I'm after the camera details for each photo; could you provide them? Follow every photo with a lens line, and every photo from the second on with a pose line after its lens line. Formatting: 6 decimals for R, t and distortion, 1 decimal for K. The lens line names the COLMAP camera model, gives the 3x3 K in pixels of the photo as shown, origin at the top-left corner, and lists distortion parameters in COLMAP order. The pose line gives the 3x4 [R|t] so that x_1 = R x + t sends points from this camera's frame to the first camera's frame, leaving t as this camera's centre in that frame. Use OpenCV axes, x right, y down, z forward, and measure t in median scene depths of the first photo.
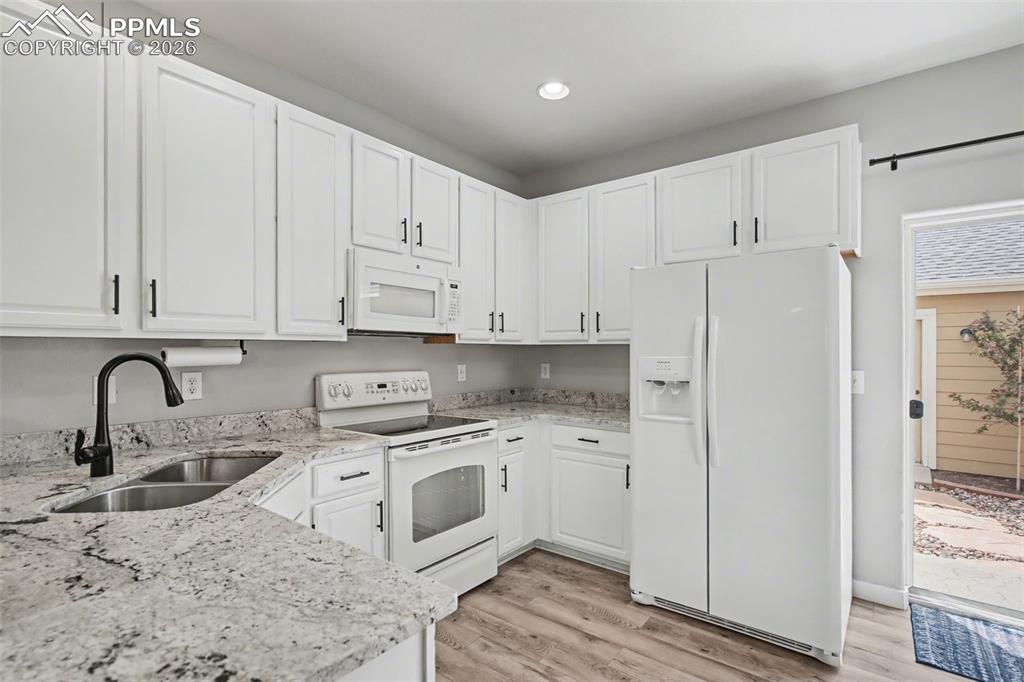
lens RADIAL K [[485.0, 0, 512.1], [0, 485.0, 345.2], [0, 0, 1]] dist [-0.001409, -0.000081]
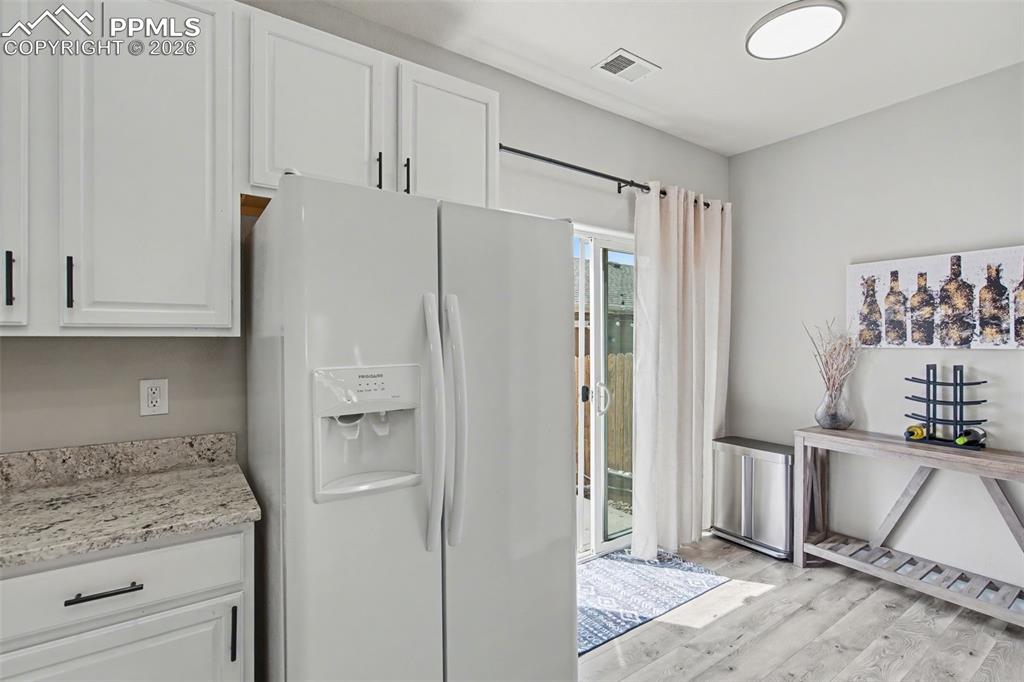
lens RADIAL K [[485.0, 0, 512.3], [0, 485.0, 343.9], [0, 0, 1]] dist [-0.001409, -0.000081]
pose [[0.298395, -0.009215, 0.954398, -0.103775], [-0.005164, 0.999923, 0.011269, -0.003421], [-0.954428, -0.008291, 0.298325, 0.595980]]
